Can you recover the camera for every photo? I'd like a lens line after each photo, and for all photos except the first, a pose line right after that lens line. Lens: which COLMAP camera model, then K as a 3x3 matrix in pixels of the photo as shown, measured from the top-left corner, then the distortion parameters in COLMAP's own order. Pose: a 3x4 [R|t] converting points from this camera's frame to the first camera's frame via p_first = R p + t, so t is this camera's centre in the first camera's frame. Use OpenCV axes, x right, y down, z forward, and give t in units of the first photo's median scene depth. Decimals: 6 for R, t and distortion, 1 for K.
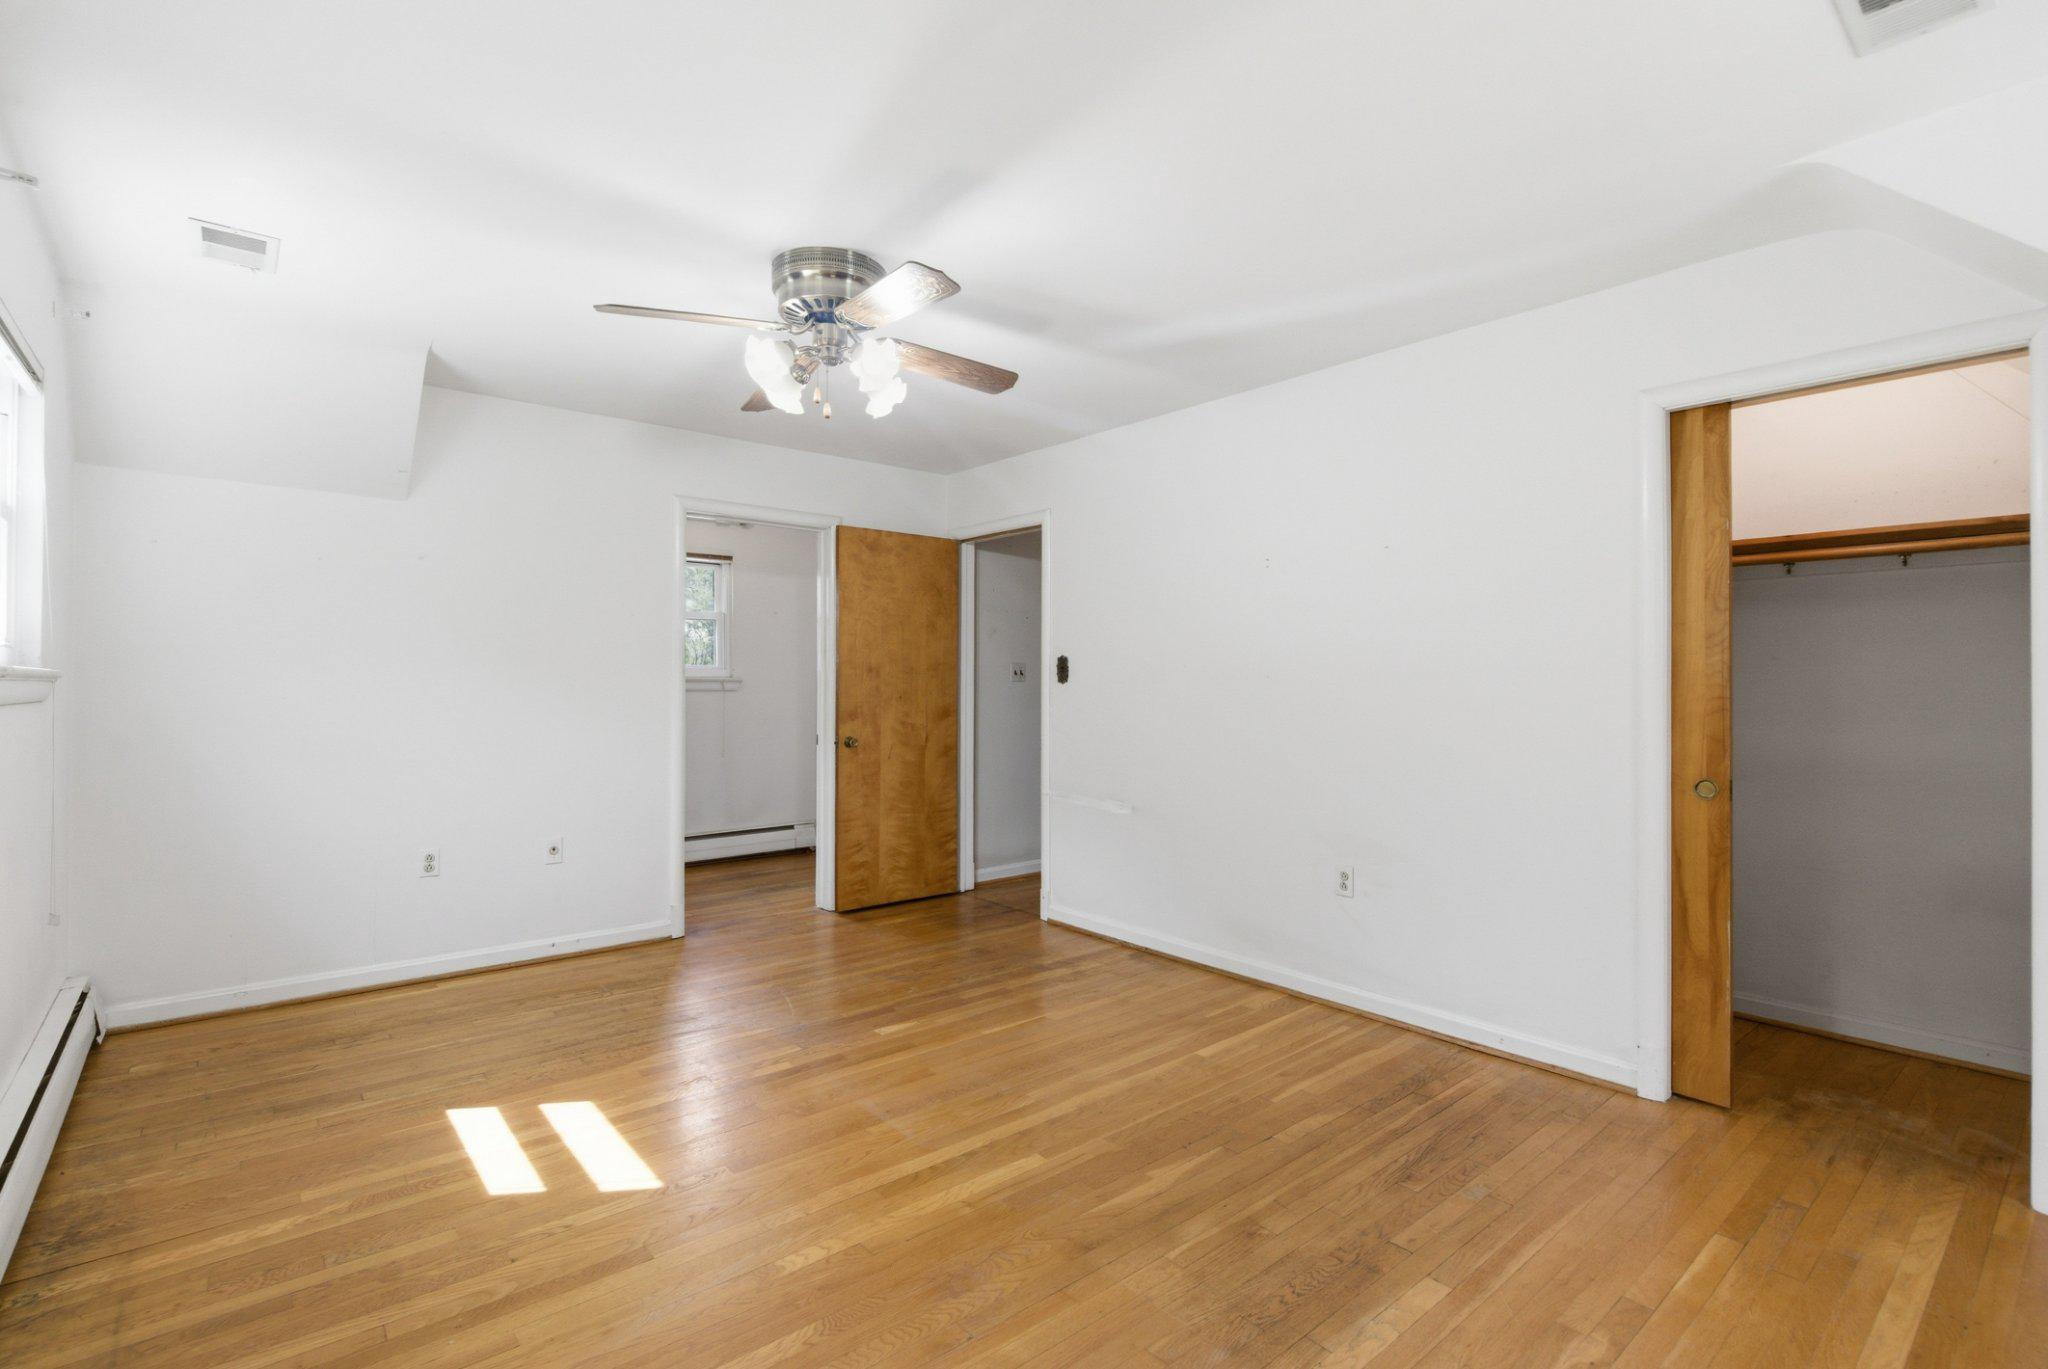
lens RADIAL K [[950.4, 0, 1024.0], [0, 950.4, 684.5], [0, 0, 1]] dist [0.002369, -0.000632]
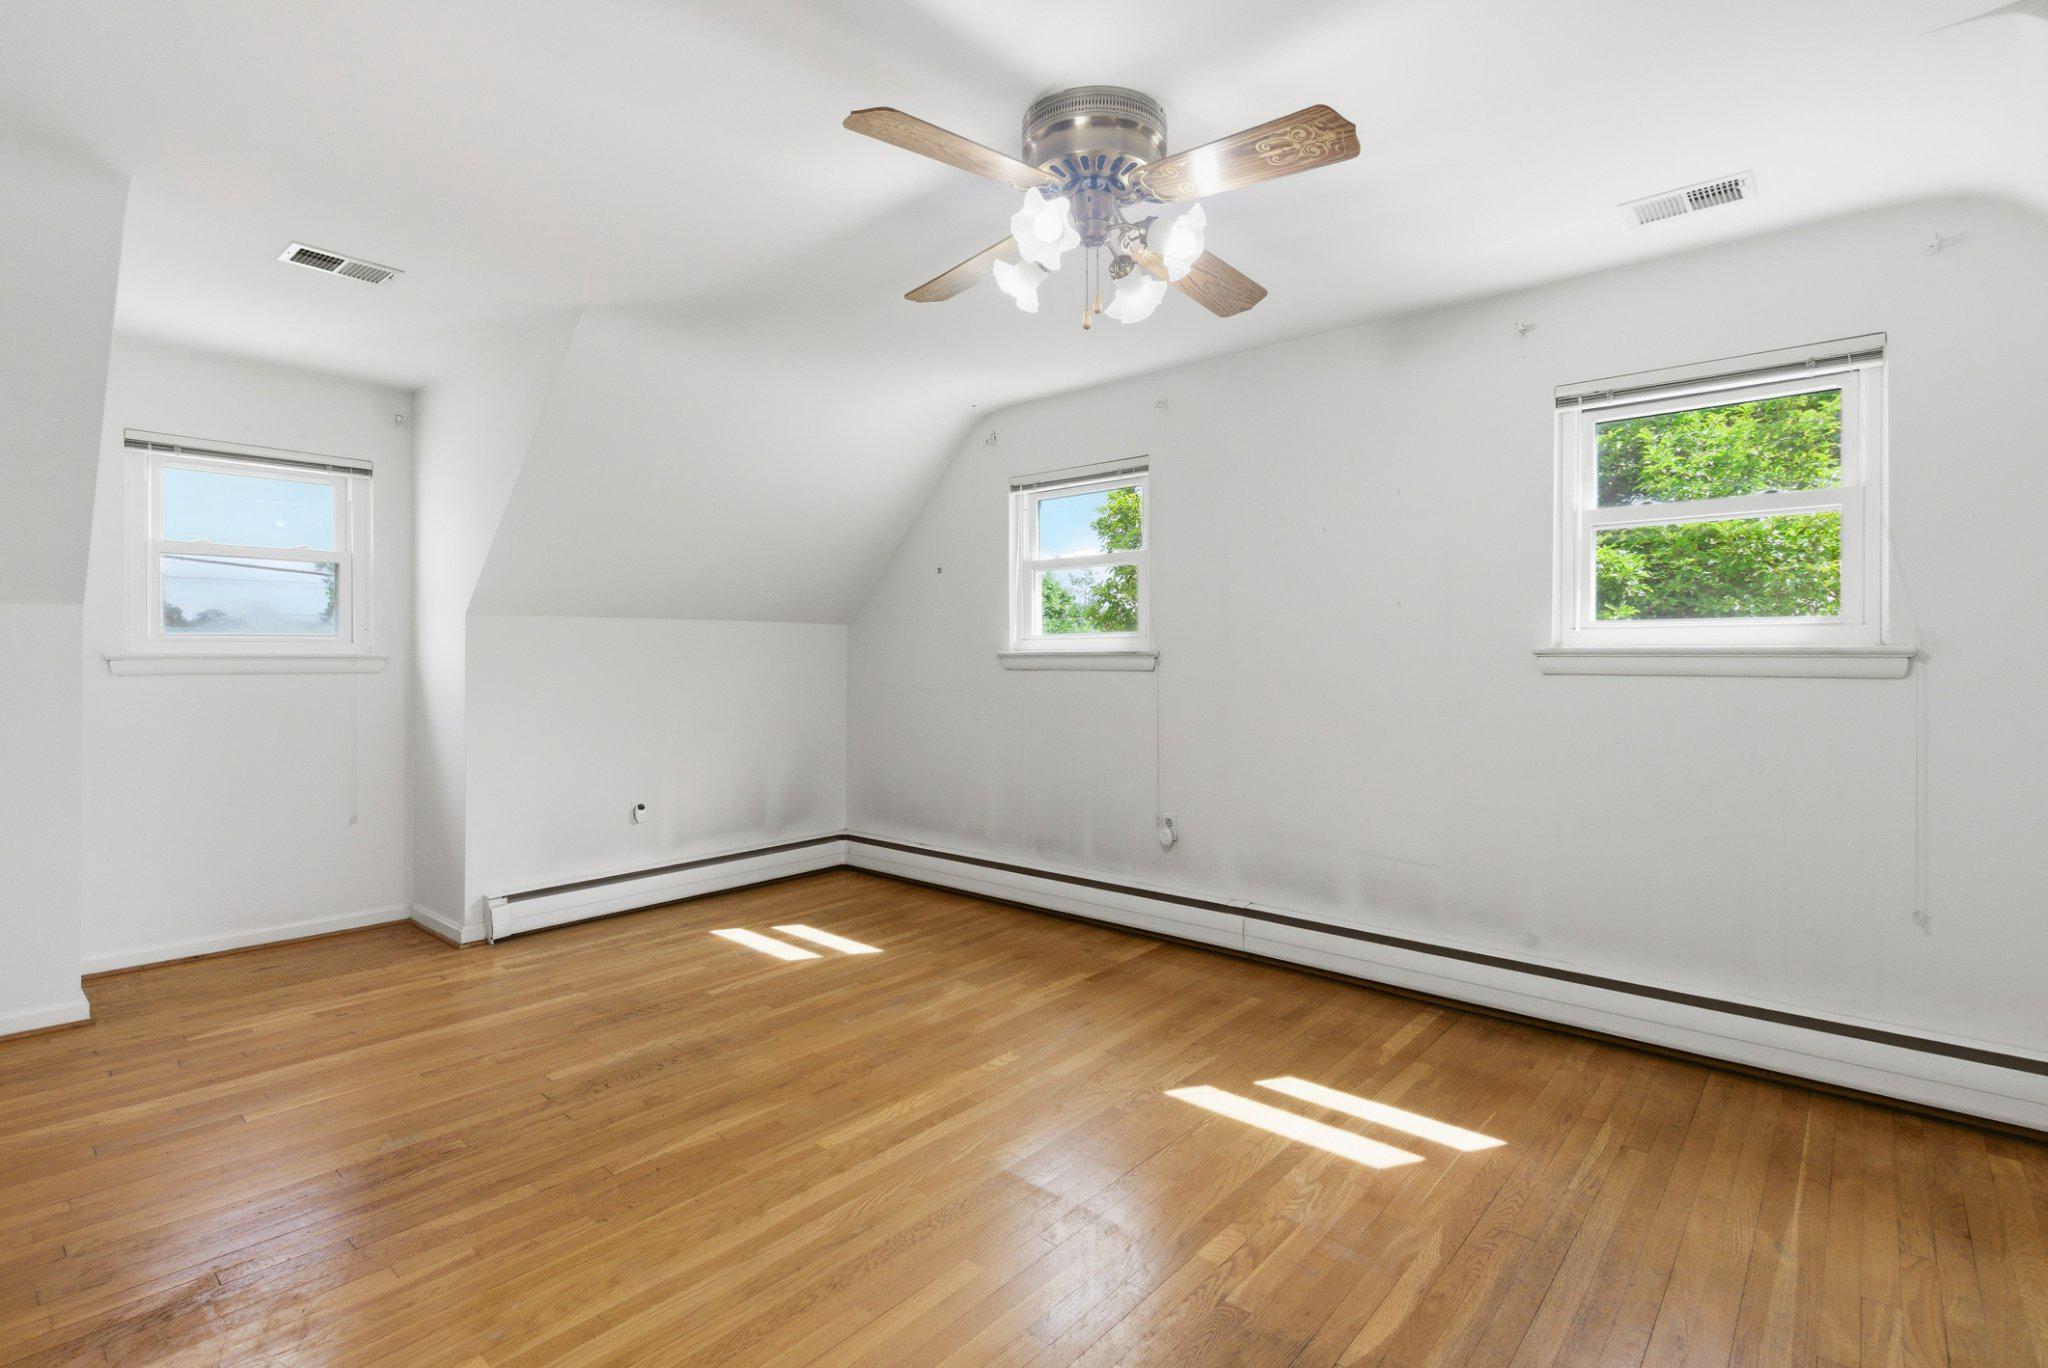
lens RADIAL K [[933.8, 0, 1034.4], [0, 933.8, 675.8], [0, 0, 1]] dist [0.002397, 0.000088]
pose [[-0.985587, 0.000066, -0.169169, -0.034233], [-0.003214, 0.999812, 0.019110, -0.000161], [0.169139, 0.019378, -0.985402, 1.986212]]
